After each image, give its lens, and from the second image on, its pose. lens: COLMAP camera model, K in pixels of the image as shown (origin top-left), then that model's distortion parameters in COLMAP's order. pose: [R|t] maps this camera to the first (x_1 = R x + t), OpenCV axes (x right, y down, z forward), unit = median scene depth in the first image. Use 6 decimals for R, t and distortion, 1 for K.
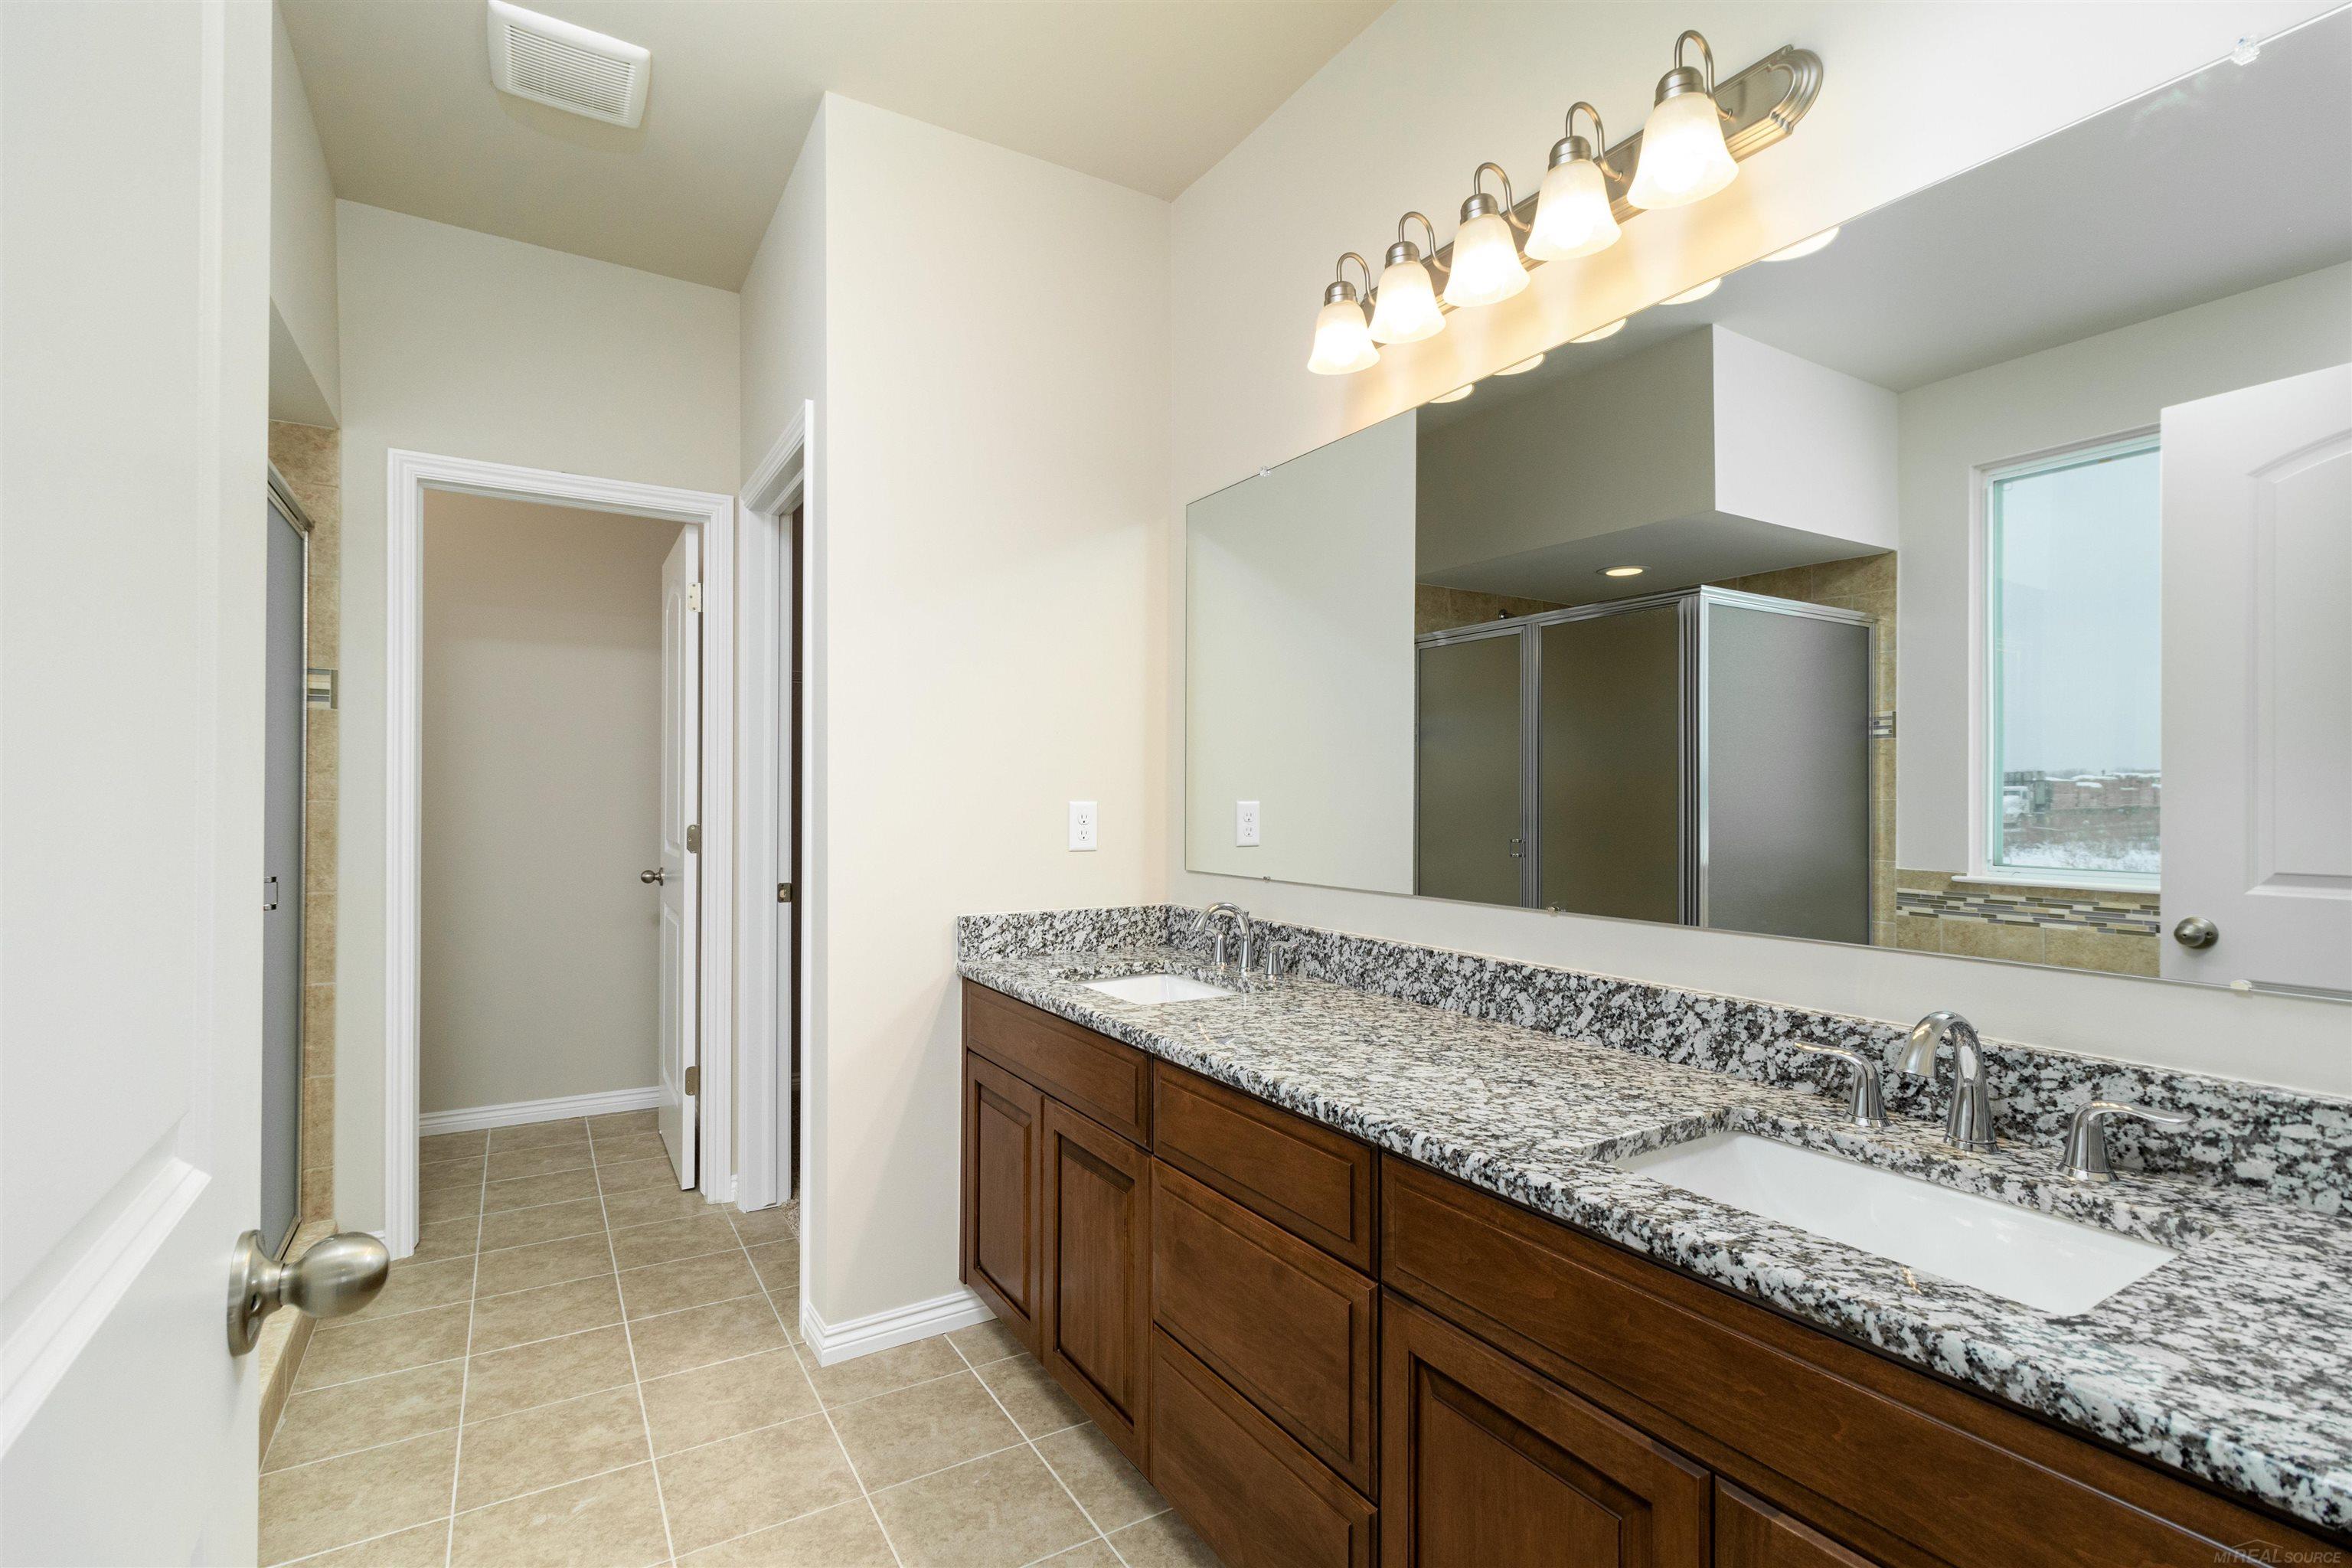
lens RADIAL K [[1084.3, 0, 1229.8], [0, 1084.3, 806.1], [0, 0, 1]] dist [0.003104, -0.000621]
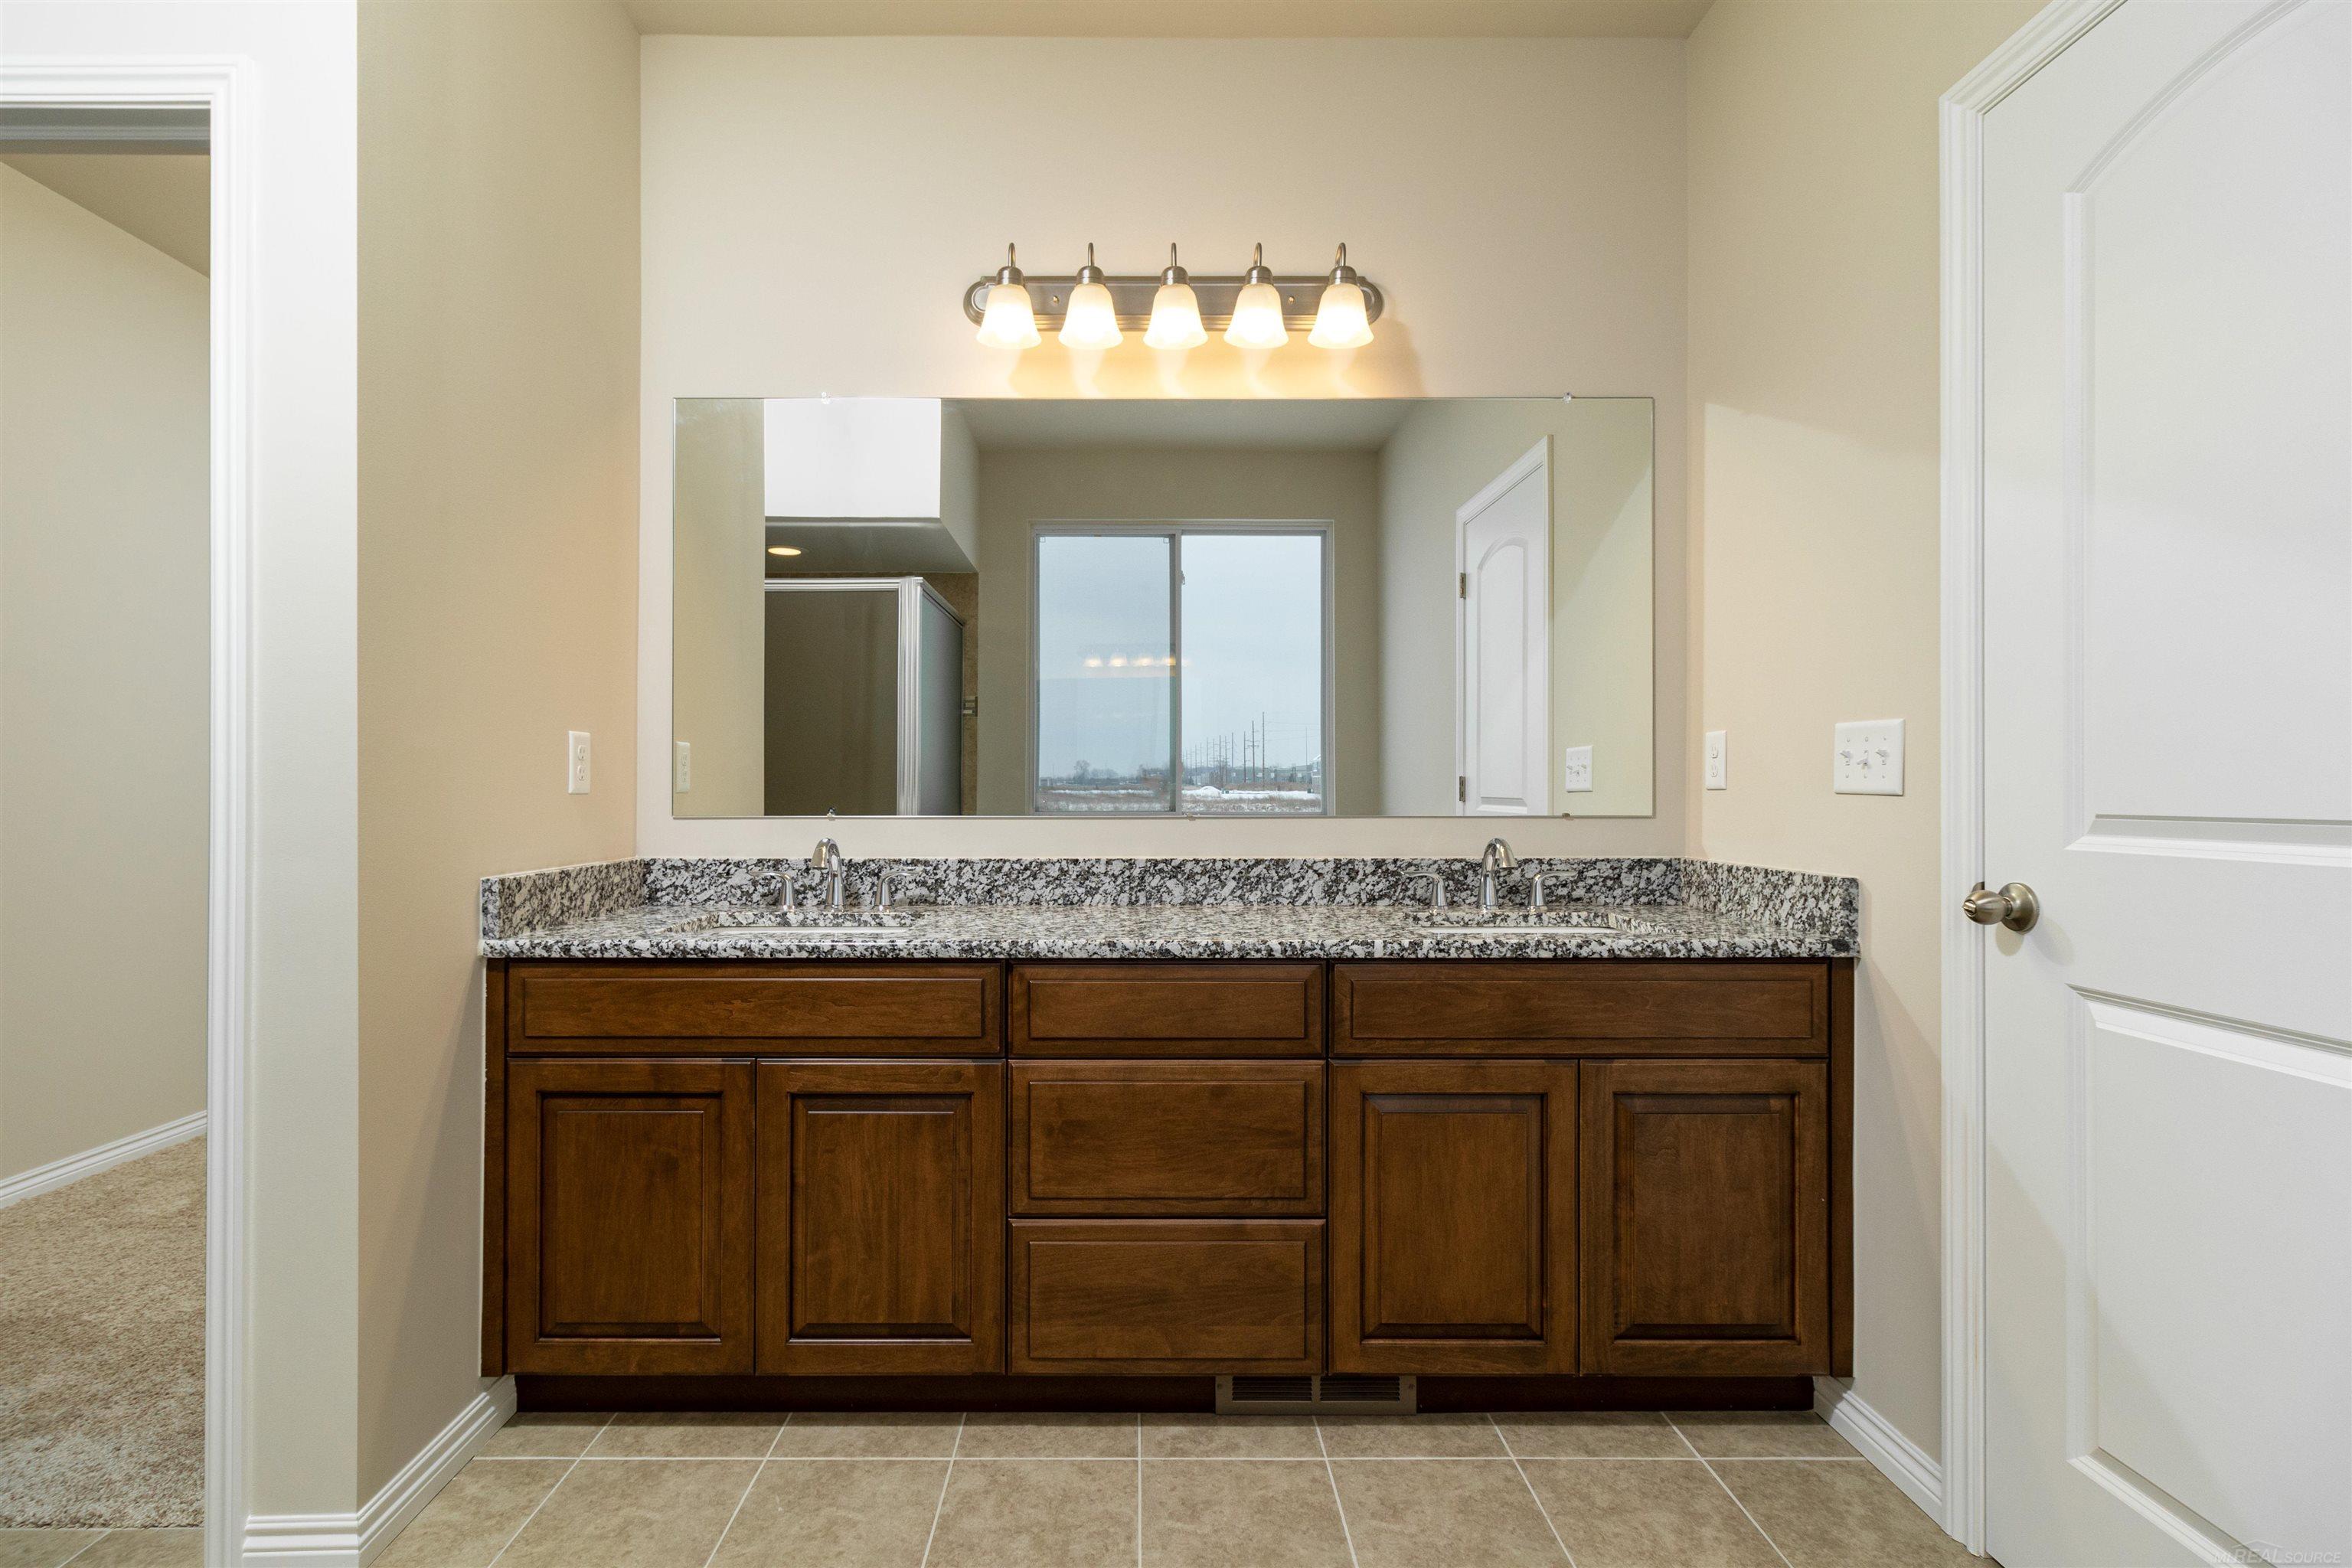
lens RADIAL K [[1084.3, 0, 1121.2], [0, 1084.3, 784.9], [0, 0, 1]] dist [0.003104, -0.000621]
pose [[0.542013, -0.000302, 0.840370, -1.018190], [0.009425, 0.999939, -0.005719, 0.073381], [-0.840317, 0.011021, 0.541983, 0.383424]]
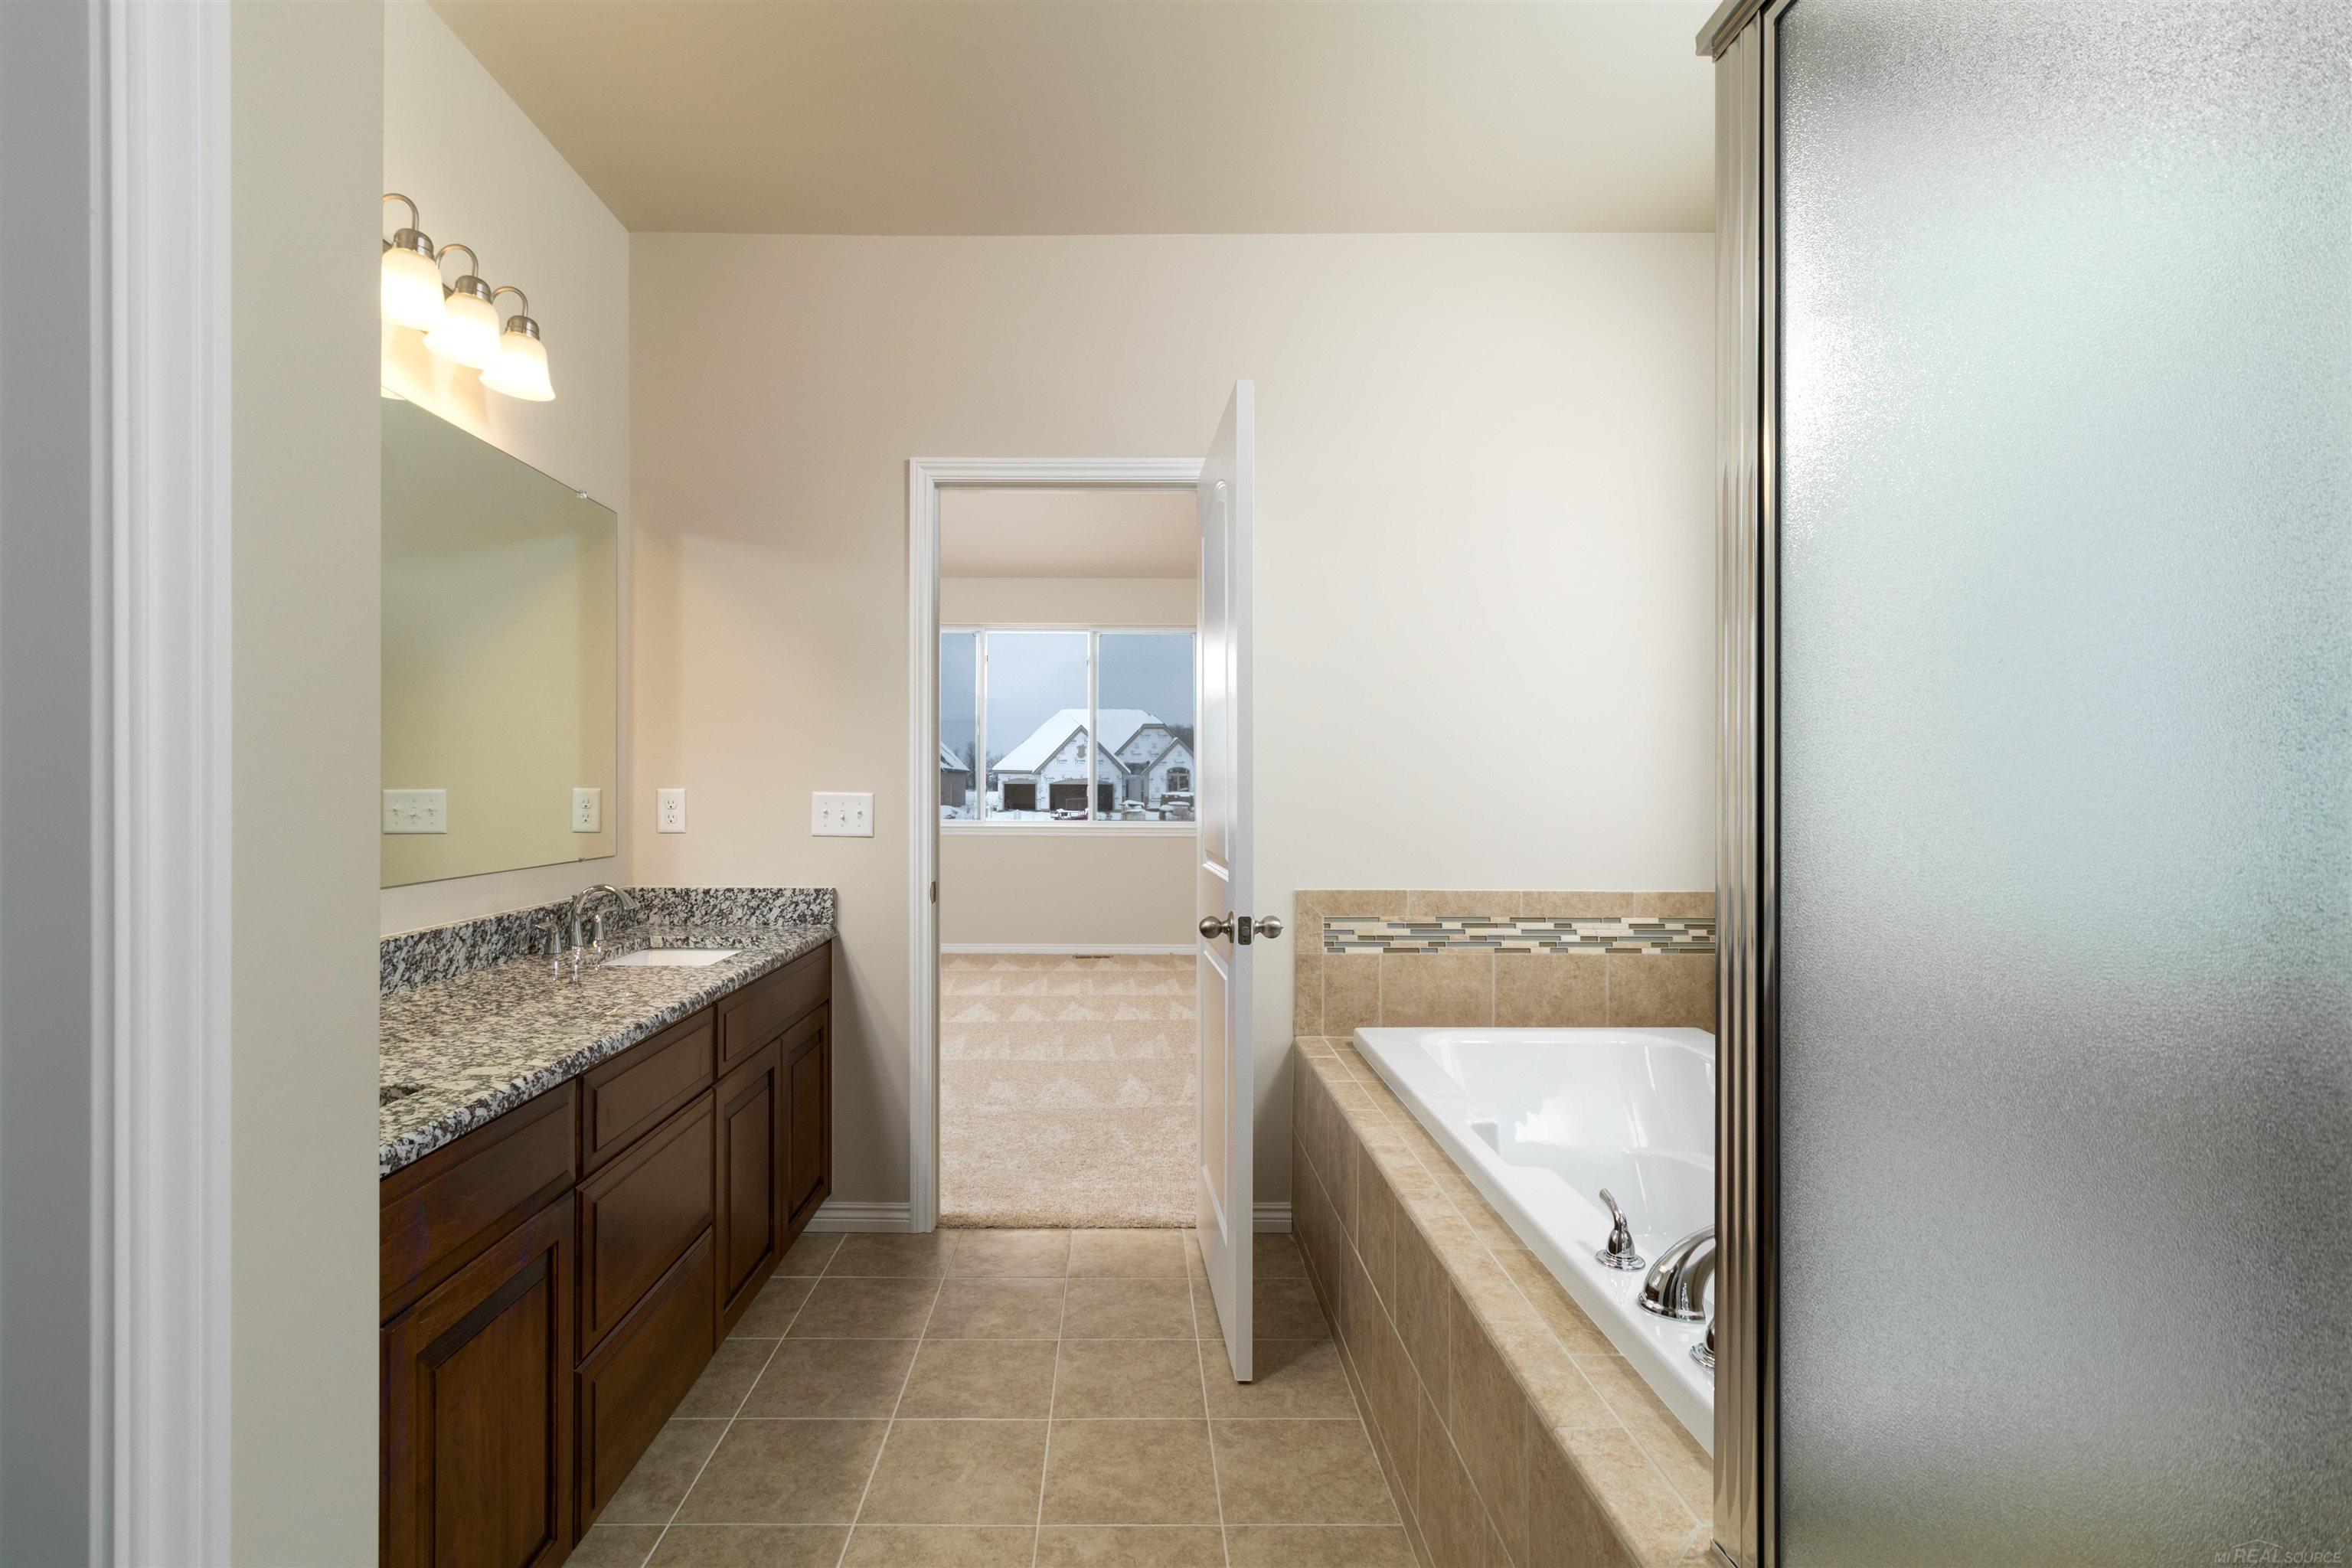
lens RADIAL K [[1084.3, 0, 1160.8], [0, 1084.3, 789.4], [0, 0, 1]] dist [0.003104, -0.000621]
pose [[-0.857001, -0.010417, 0.515210, -1.086333], [-0.006272, 0.999932, 0.009784, -0.023834], [-0.515277, 0.005153, -0.857008, 1.731686]]
